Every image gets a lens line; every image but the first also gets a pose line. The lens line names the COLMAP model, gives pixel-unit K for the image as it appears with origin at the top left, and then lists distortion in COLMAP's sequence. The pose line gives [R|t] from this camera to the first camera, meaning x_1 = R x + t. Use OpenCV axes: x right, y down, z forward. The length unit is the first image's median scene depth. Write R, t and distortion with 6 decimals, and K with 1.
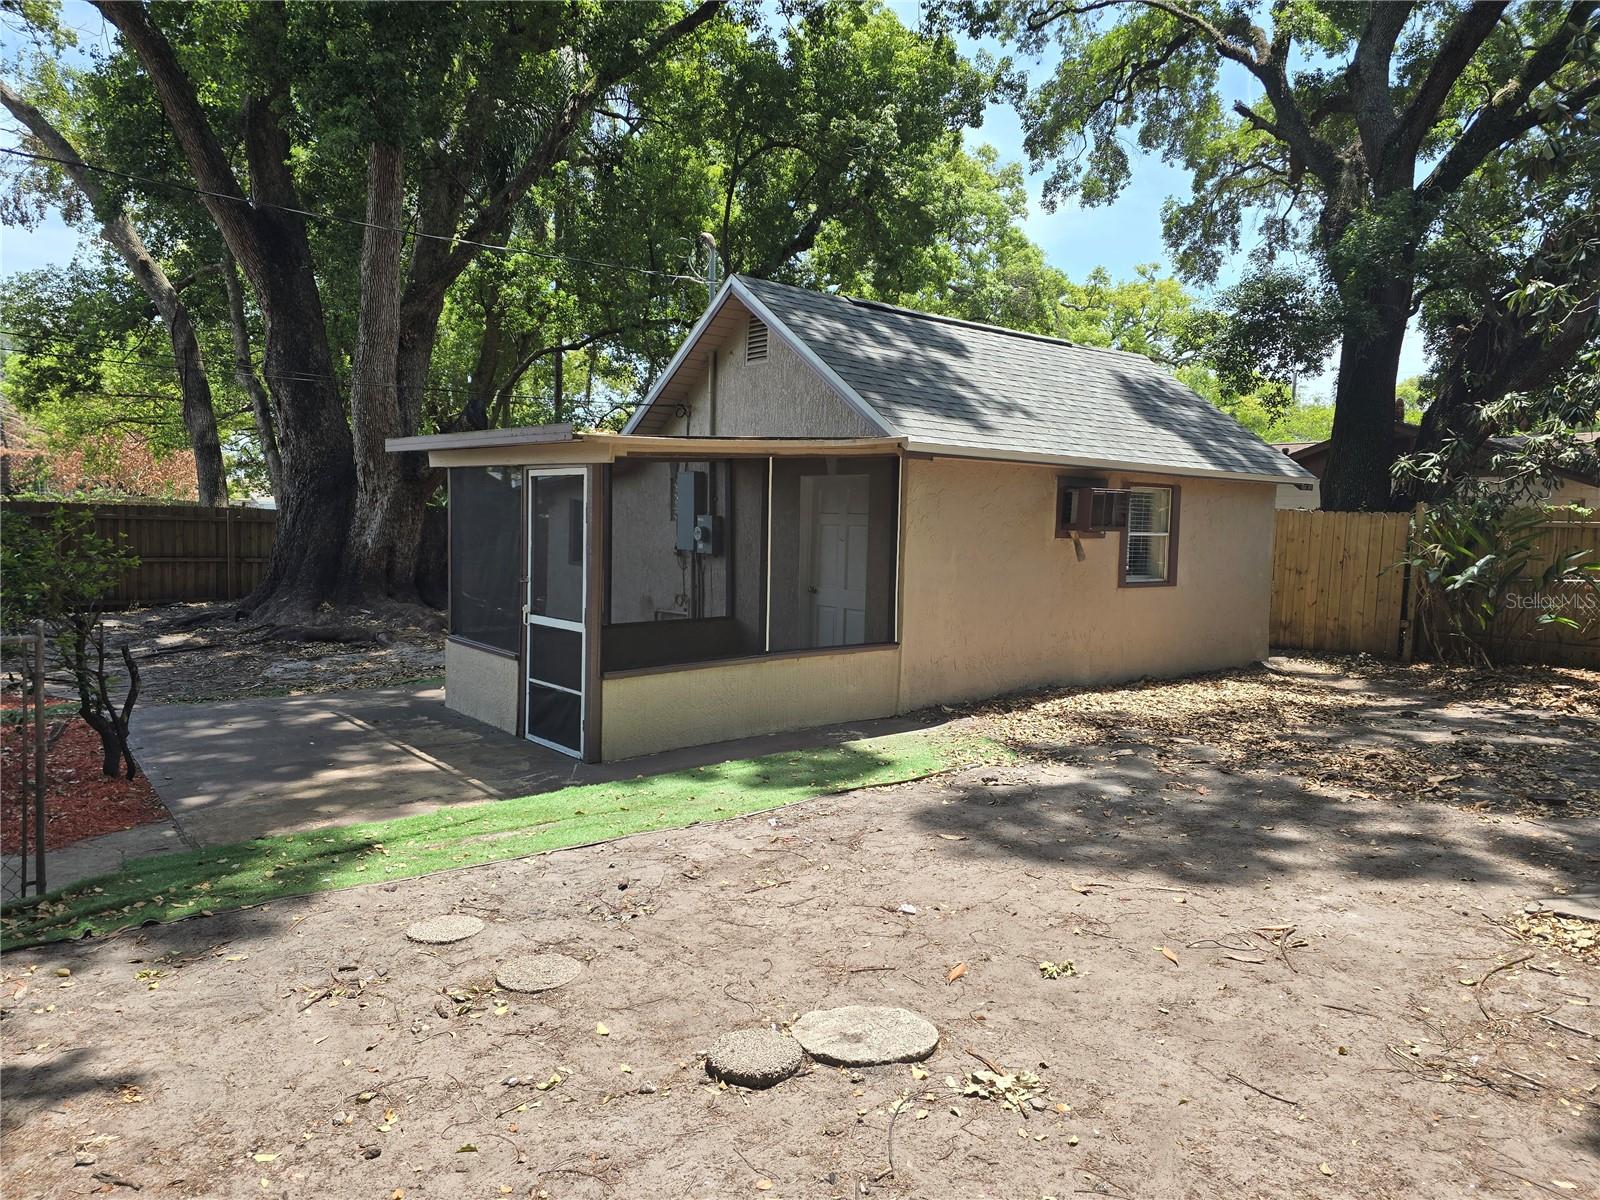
lens RADIAL K [[1069.2, 0, 800.8], [0, 1069.2, 591.5], [0, 0, 1]] dist [0.108478, -0.137093]
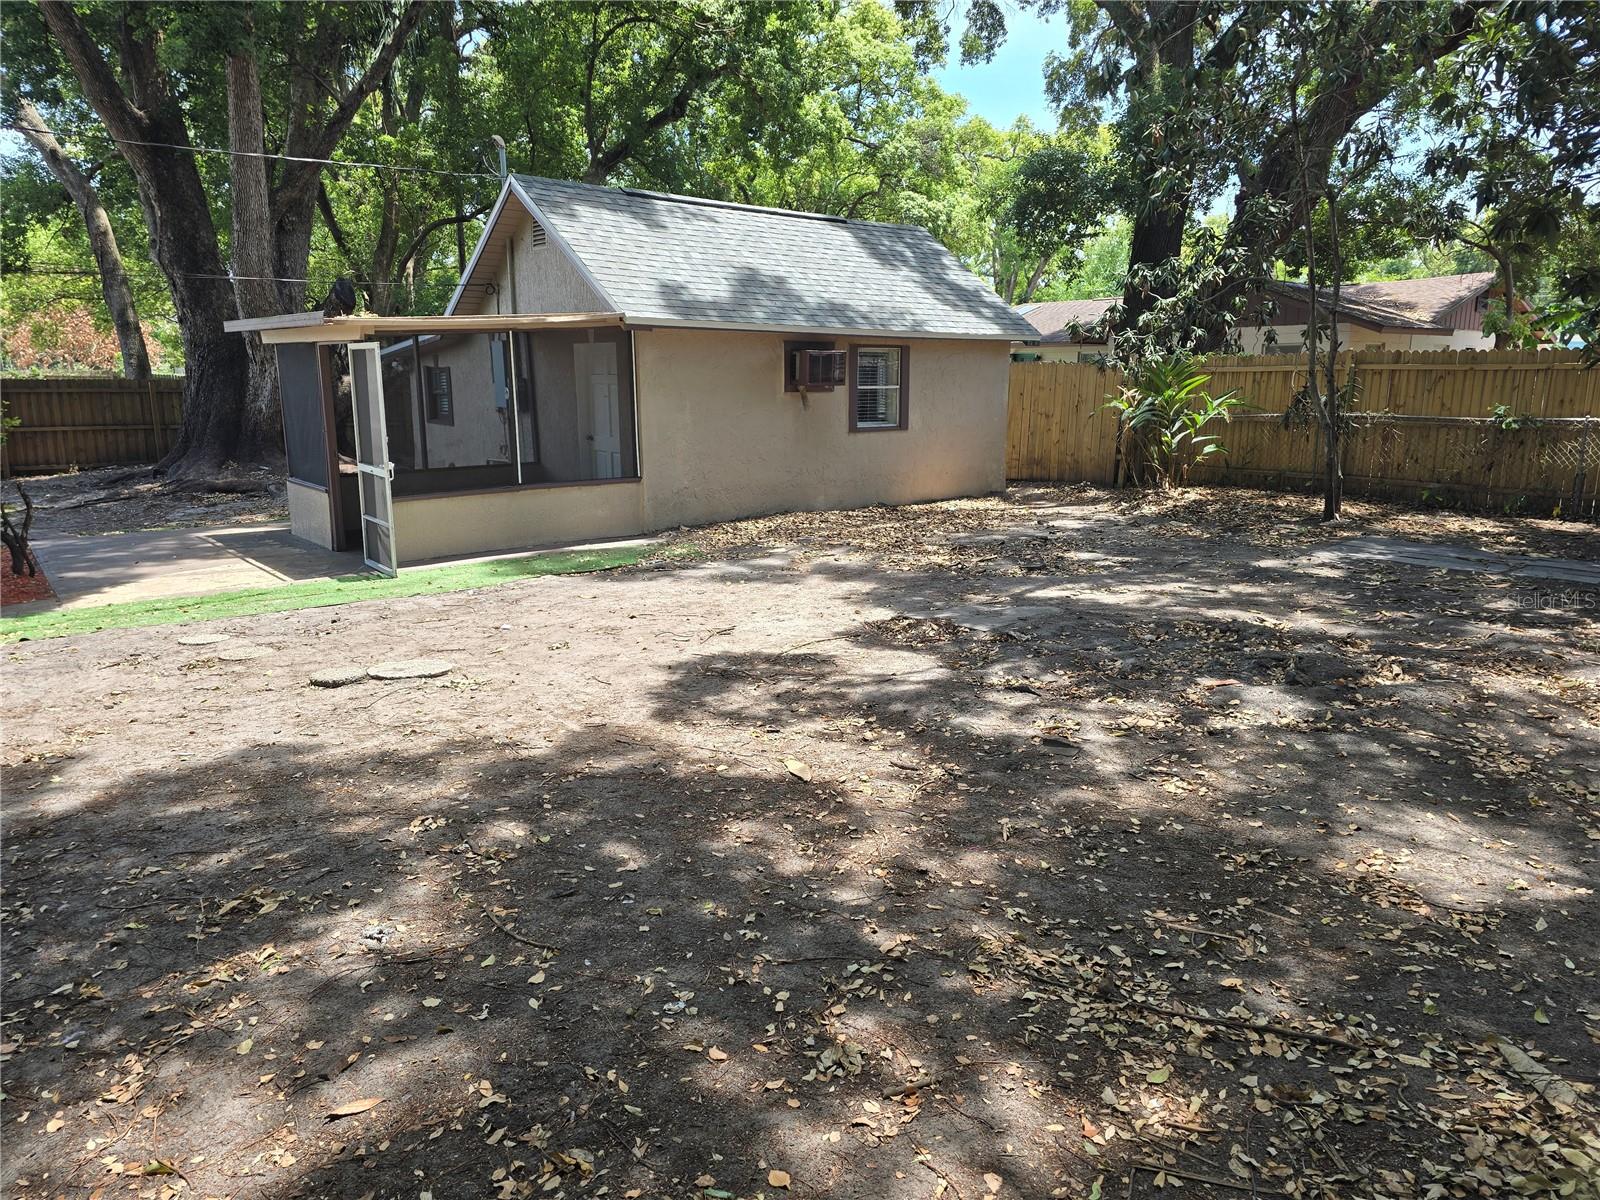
lens RADIAL K [[1077.9, 0, 779.6], [0, 1077.9, 597.4], [0, 0, 1]] dist [0.058008, -0.045533]
pose [[0.999759, -0.020673, -0.007395, 0.198568], [0.021460, 0.991247, 0.130267, 0.019004], [0.004638, -0.130394, 0.991451, -0.222203]]
